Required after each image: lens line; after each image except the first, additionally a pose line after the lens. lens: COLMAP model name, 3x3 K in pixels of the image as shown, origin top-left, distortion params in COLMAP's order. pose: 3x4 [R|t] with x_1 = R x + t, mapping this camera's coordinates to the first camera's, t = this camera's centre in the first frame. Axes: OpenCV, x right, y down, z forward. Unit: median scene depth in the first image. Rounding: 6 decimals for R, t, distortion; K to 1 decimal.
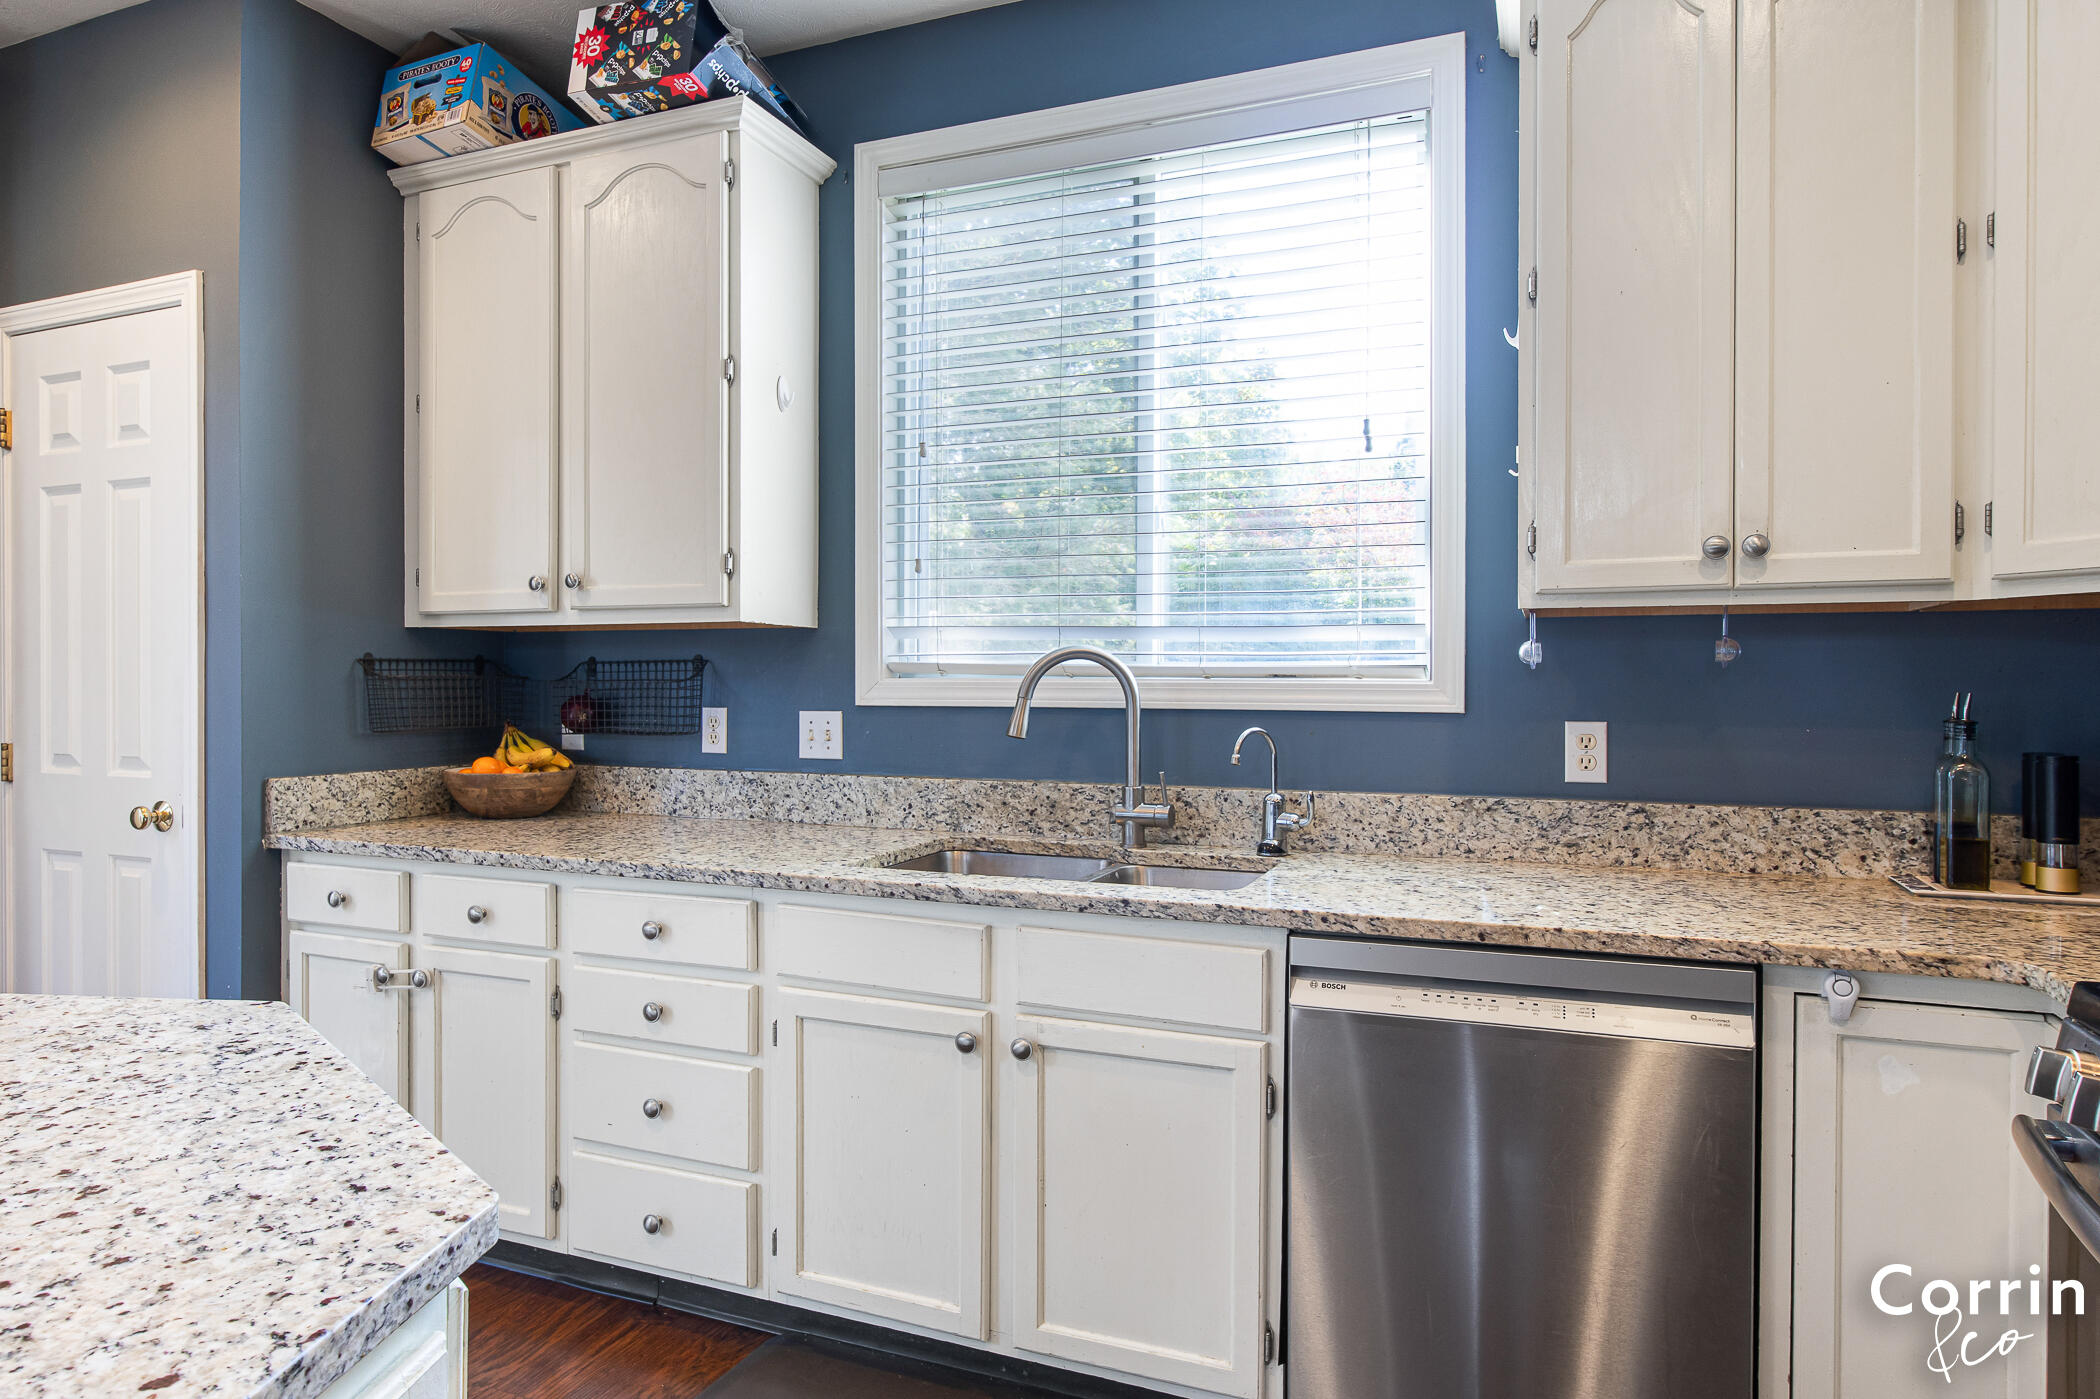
lens RADIAL K [[1157.9, 0, 1029.8], [0, 1157.9, 704.9], [0, 0, 1]] dist [-0.002663, 0.000369]
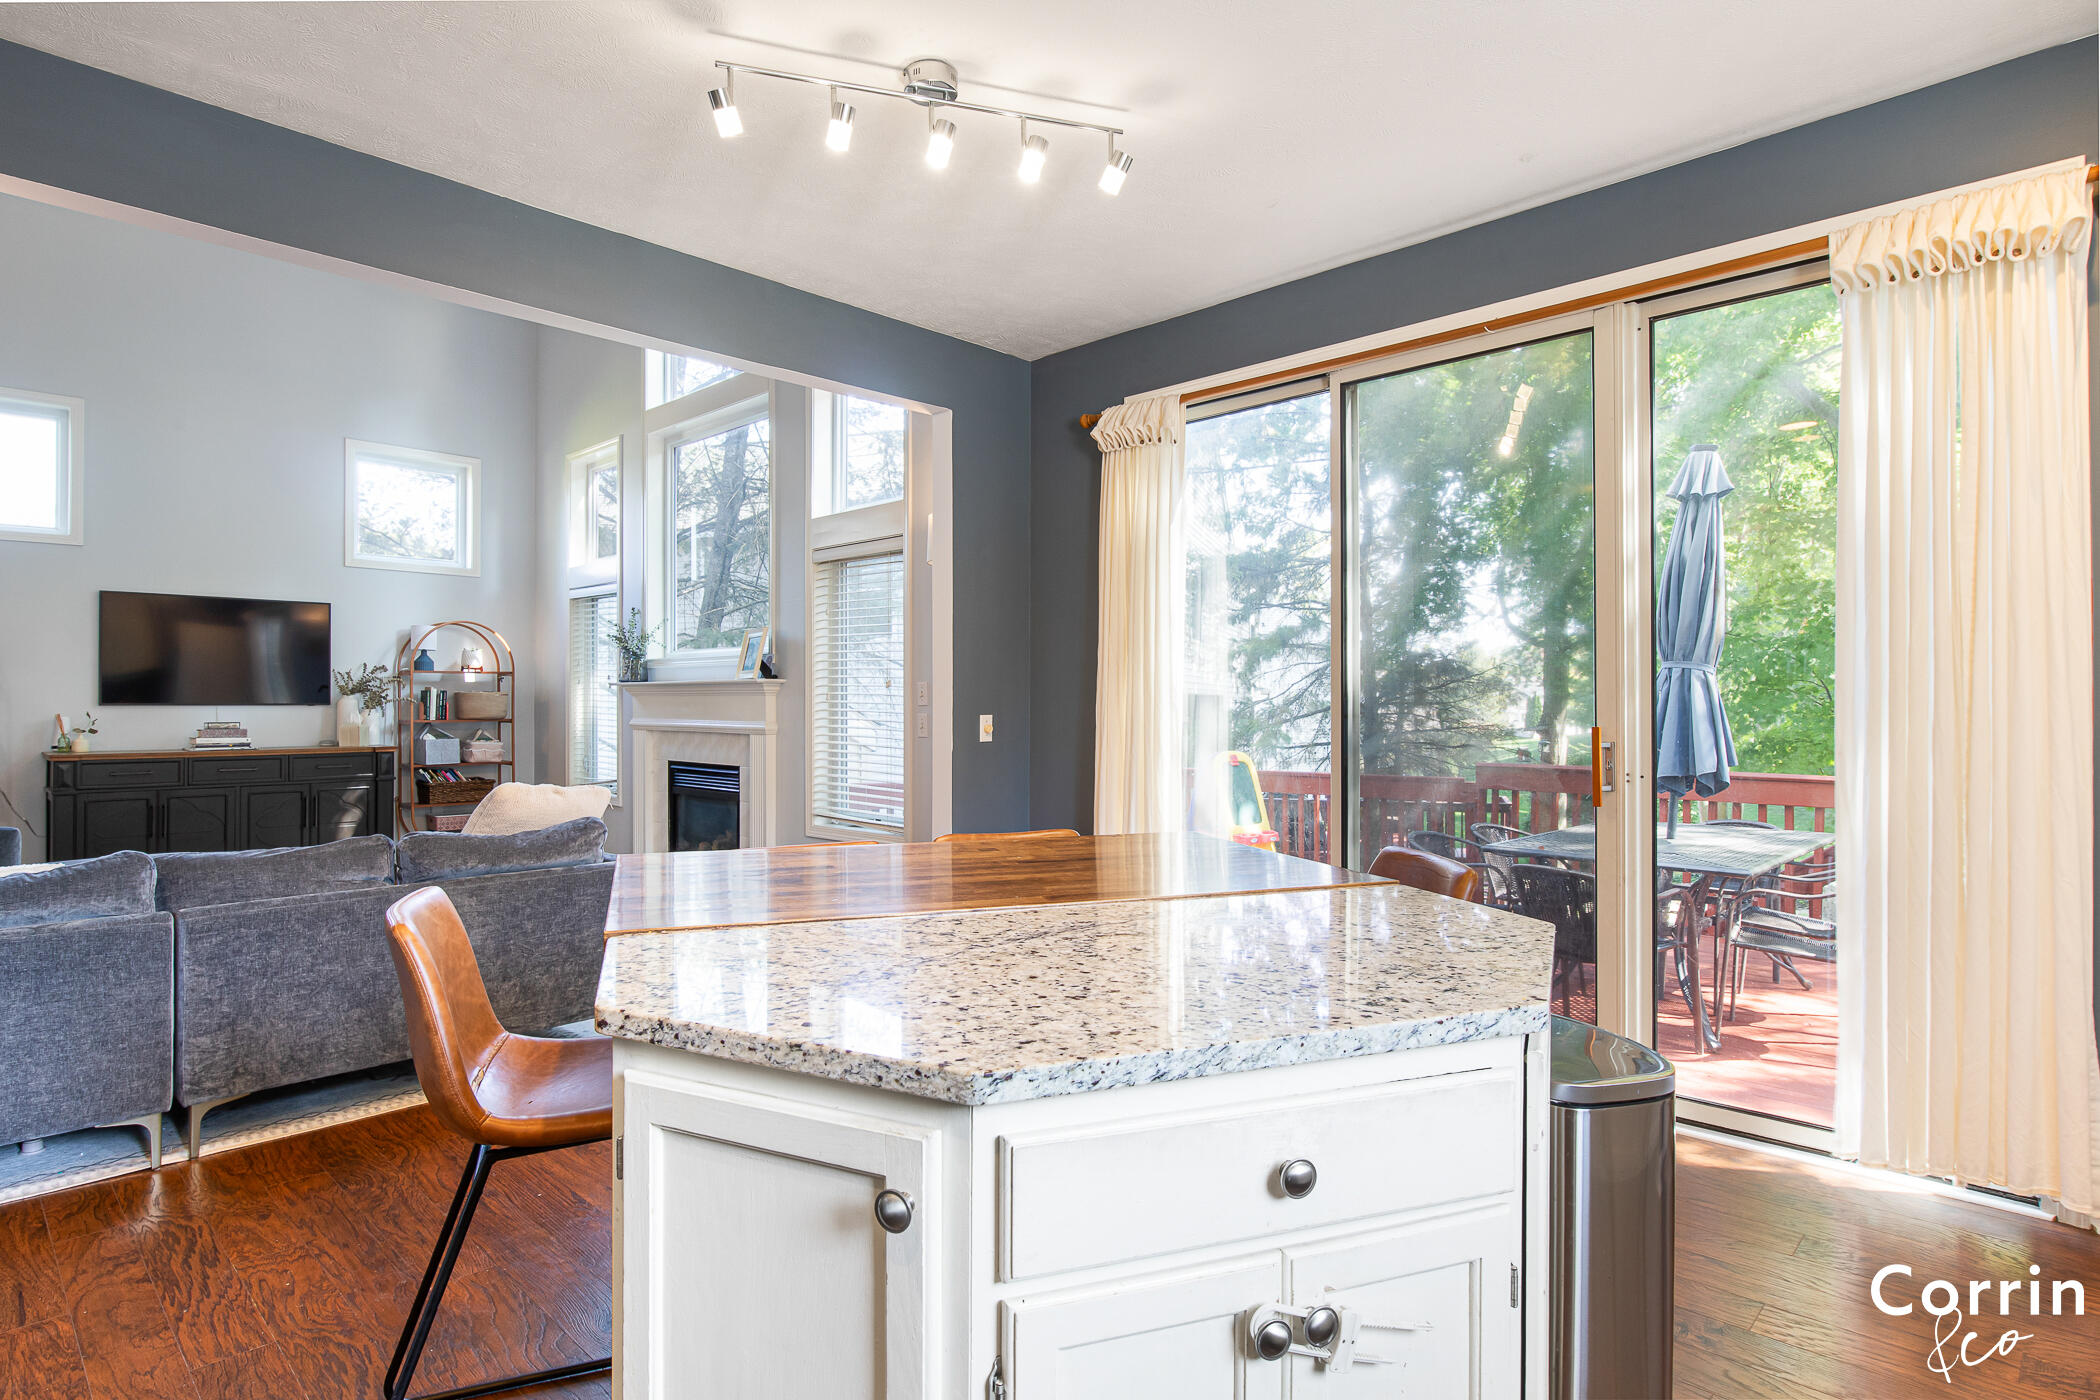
lens RADIAL K [[1157.9, 0, 1046.3], [0, 1157.9, 699.1], [0, 0, 1]] dist [-0.002663, 0.000369]
pose [[-0.359101, -0.002287, -0.933296, 0.338616], [-0.012523, 0.999919, 0.002368, -0.007132], [0.933215, 0.012538, -0.359101, 0.679265]]
